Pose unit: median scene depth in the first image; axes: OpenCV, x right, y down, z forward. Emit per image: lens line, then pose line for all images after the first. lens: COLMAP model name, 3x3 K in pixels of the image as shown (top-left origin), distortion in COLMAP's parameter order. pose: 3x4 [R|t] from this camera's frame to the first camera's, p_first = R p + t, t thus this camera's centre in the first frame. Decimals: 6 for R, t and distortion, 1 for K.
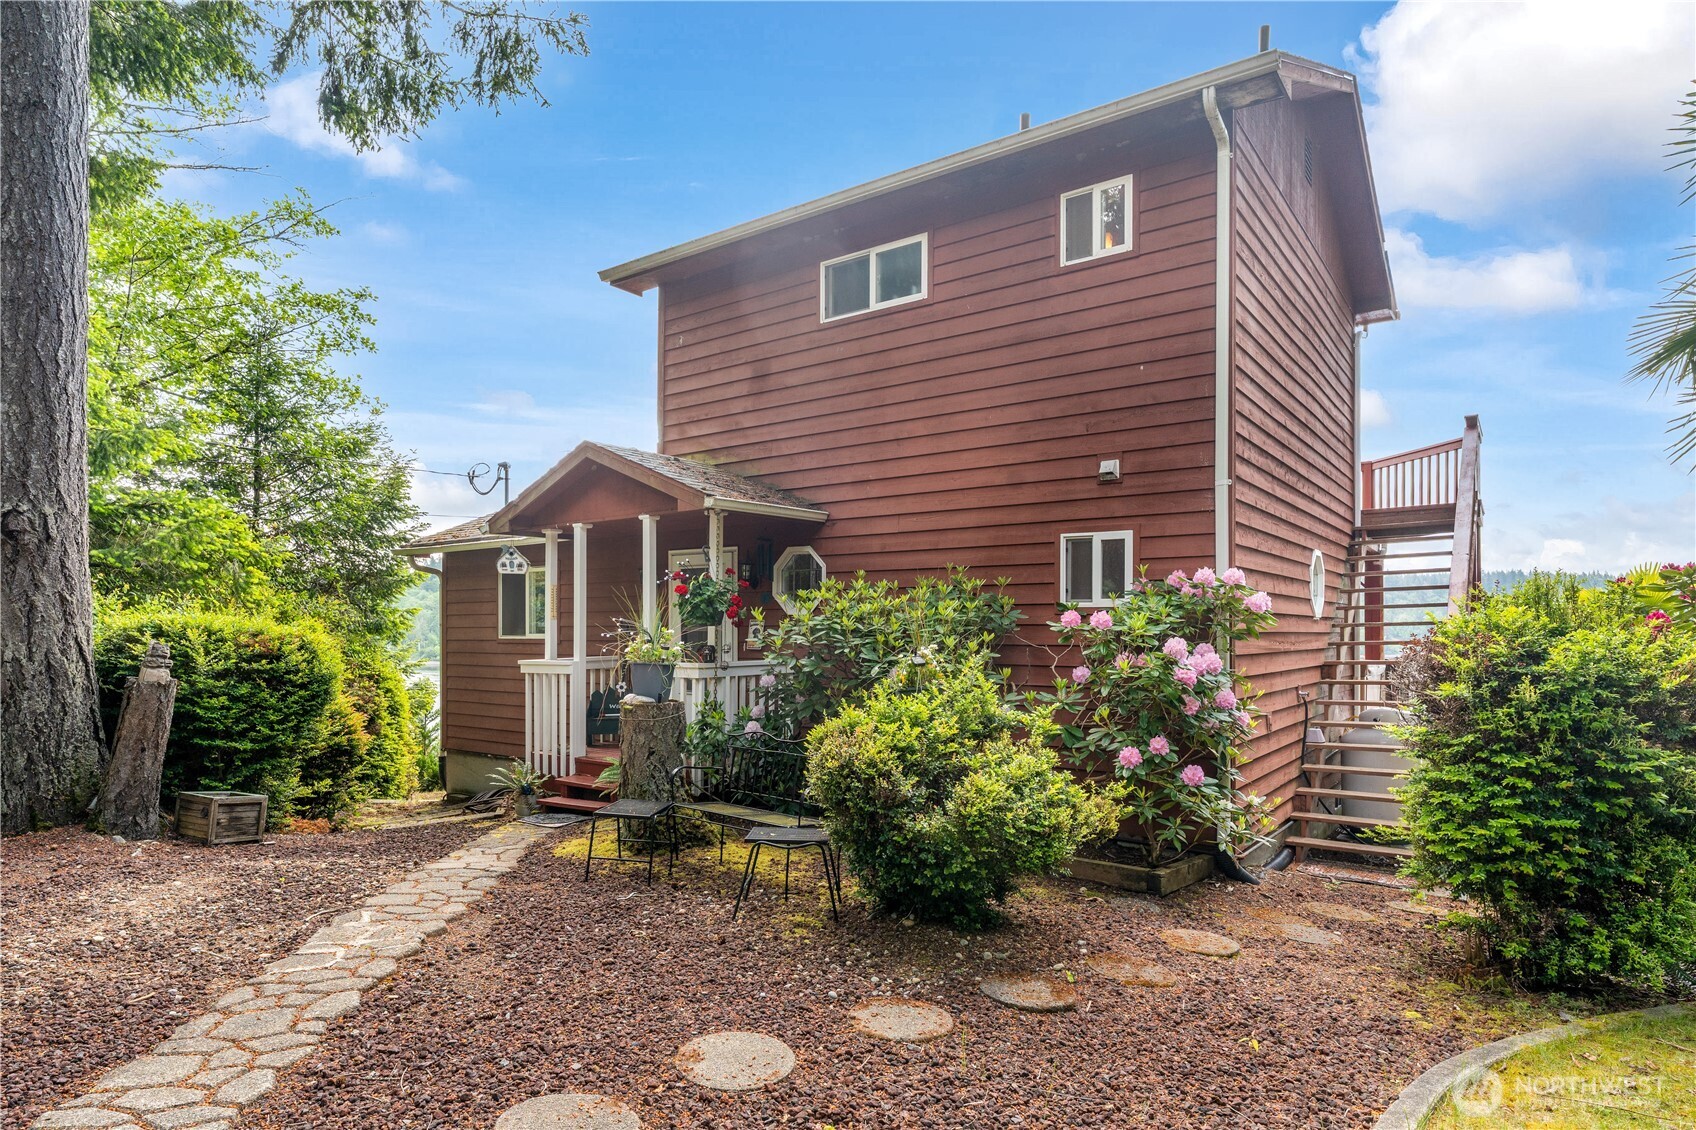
lens RADIAL K [[936.7, 0, 852.4], [0, 936.7, 633.2], [0, 0, 1]] dist [-0.002526, 0.002288]
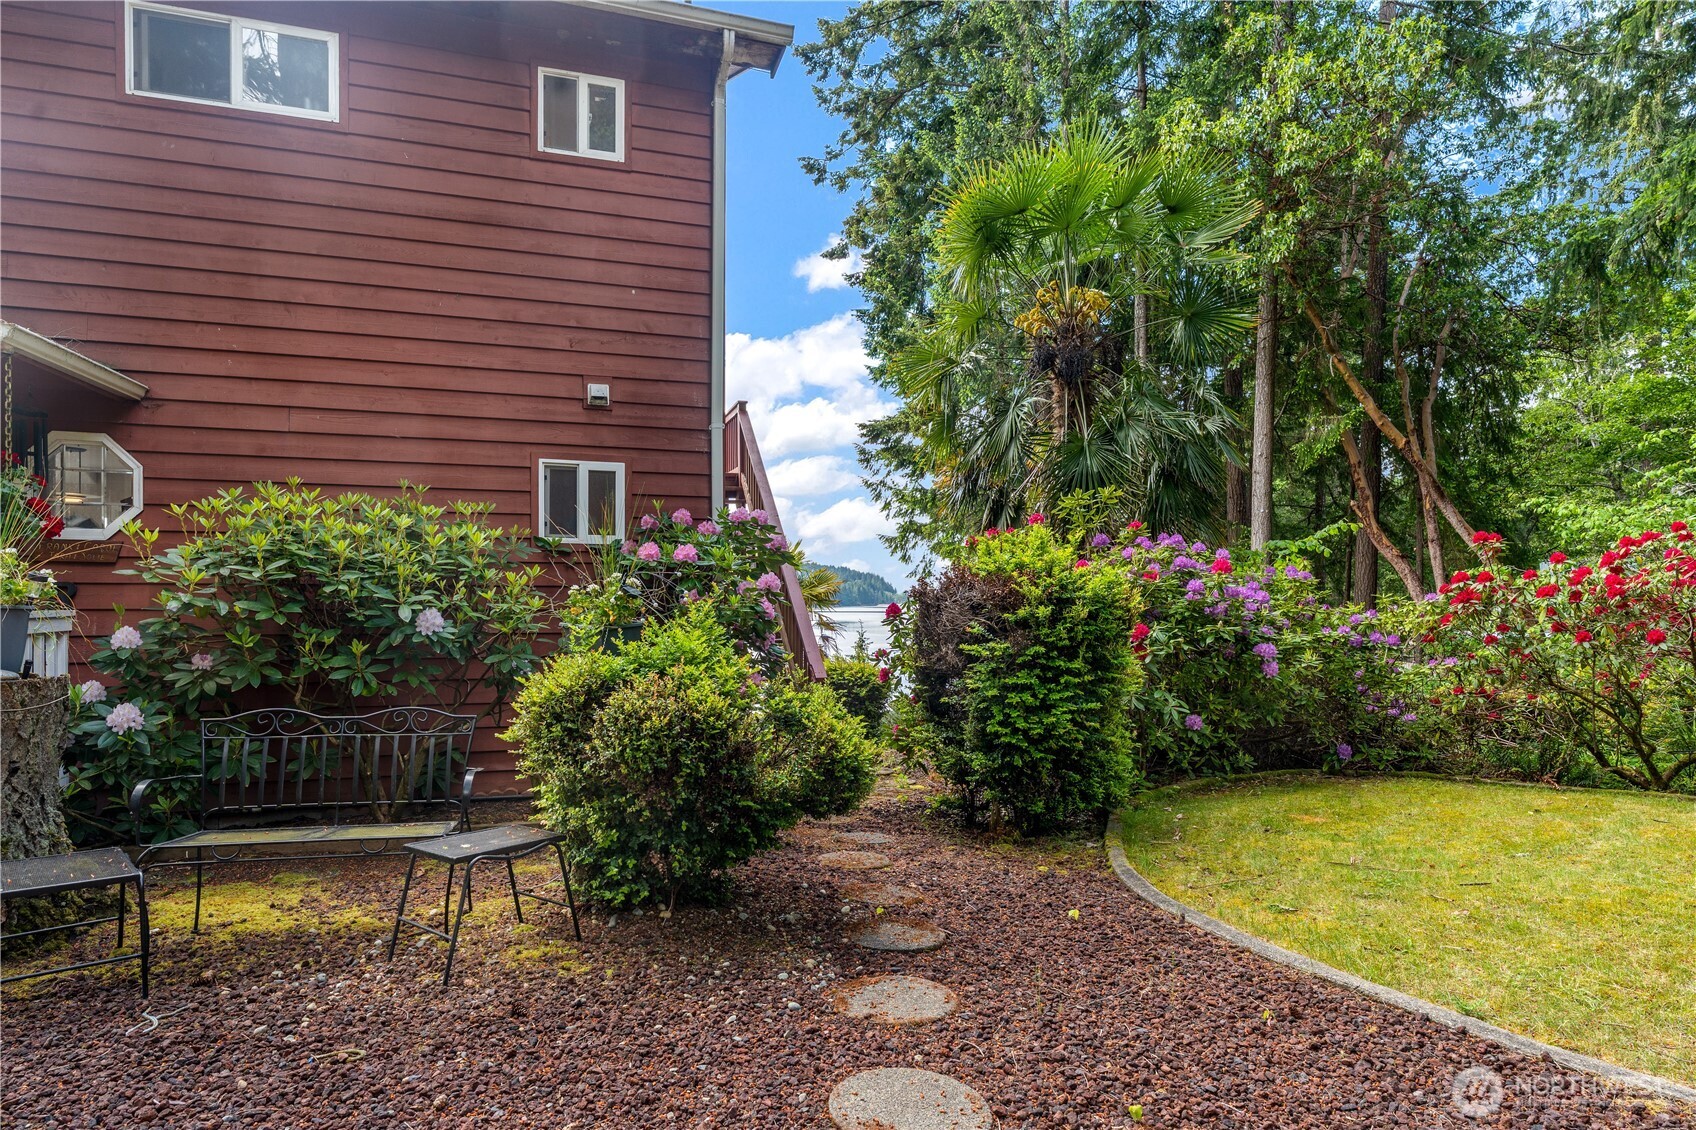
lens RADIAL K [[936.7, 0, 833.7], [0, 936.7, 611.4], [0, 0, 1]] dist [-0.002526, 0.002288]
pose [[0.606387, -0.013112, 0.795062, -0.316622], [-0.000184, 0.999862, 0.016630, 0.022549], [-0.795170, -0.010231, 0.606300, 0.258264]]
